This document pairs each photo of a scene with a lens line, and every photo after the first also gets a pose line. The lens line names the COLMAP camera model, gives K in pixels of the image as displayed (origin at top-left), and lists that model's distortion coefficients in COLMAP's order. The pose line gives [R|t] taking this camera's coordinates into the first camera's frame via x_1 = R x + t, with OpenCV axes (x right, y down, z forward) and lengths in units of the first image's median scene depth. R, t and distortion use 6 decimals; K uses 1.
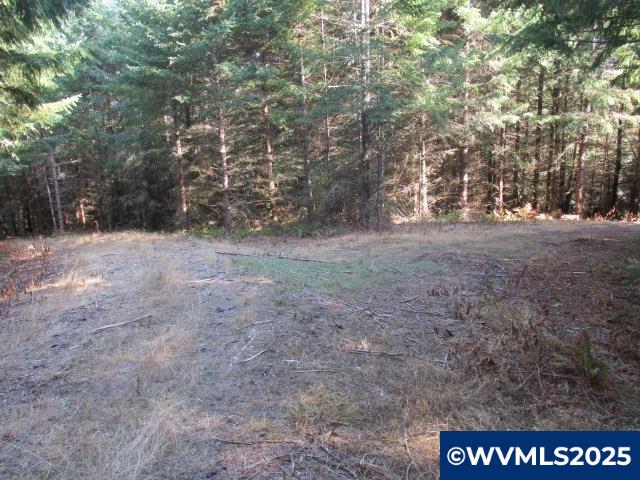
lens RADIAL K [[541.2, 0, 312.8], [0, 541.2, 238.2], [0, 0, 1]] dist [-0.012745, 0.013233]
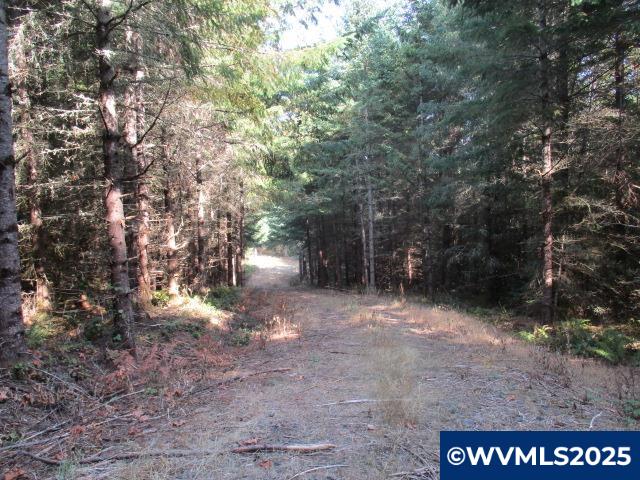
lens RADIAL K [[541.2, 0, 312.8], [0, 541.2, 238.2], [0, 0, 1]] dist [-0.012745, 0.013233]
pose [[0.806878, 0.058103, -0.587854, -0.108282], [-0.117677, 0.991015, -0.063570, -0.031301], [0.578879, 0.120470, 0.806465, 0.414737]]
